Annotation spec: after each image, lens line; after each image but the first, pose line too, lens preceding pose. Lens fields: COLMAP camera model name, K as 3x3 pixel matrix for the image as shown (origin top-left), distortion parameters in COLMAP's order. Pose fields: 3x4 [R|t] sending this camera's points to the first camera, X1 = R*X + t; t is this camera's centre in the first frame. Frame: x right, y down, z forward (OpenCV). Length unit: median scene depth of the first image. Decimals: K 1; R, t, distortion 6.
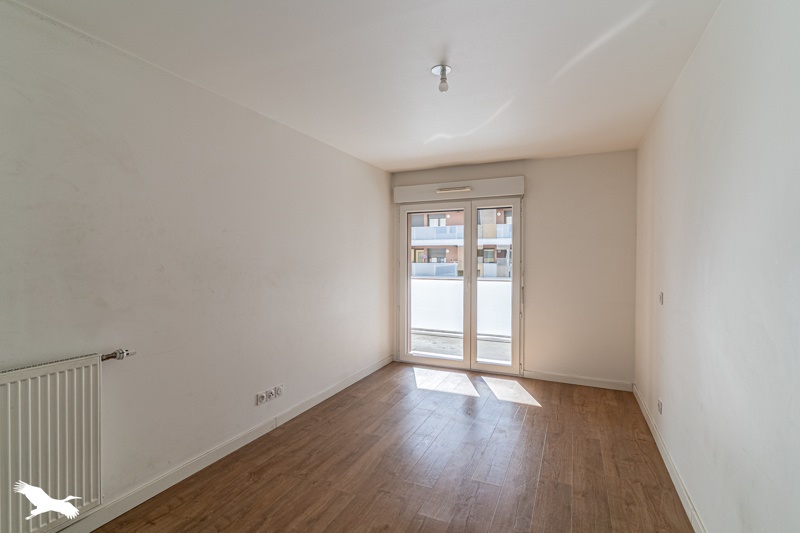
lens RADIAL K [[386.4, 0, 373.1], [0, 386.4, 258.1], [0, 0, 1]] dist [-0.001582, -0.000152]
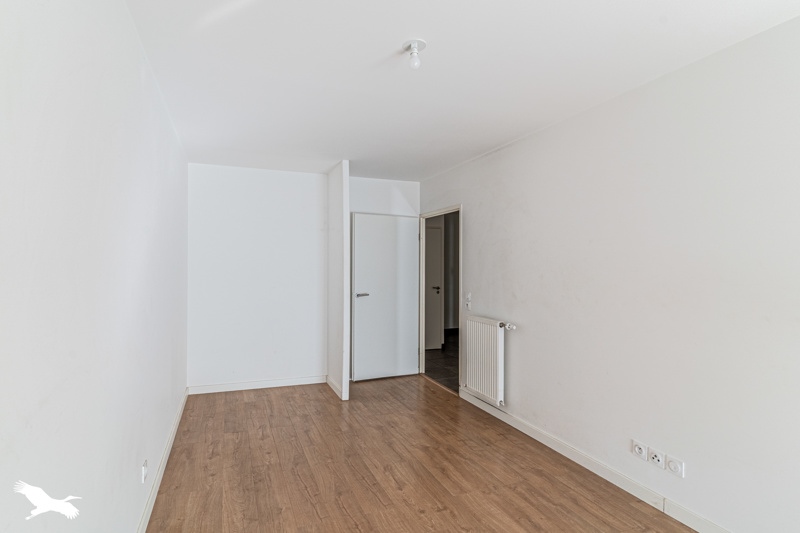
lens RADIAL K [[386.4, 0, 397.8], [0, 386.4, 267.2], [0, 0, 1]] dist [-0.001582, -0.000152]
pose [[-0.624670, -0.006088, -0.780865, 0.753506], [-0.010568, 0.999944, 0.000658, -0.001624], [0.780817, 0.008663, -0.624699, 1.328325]]
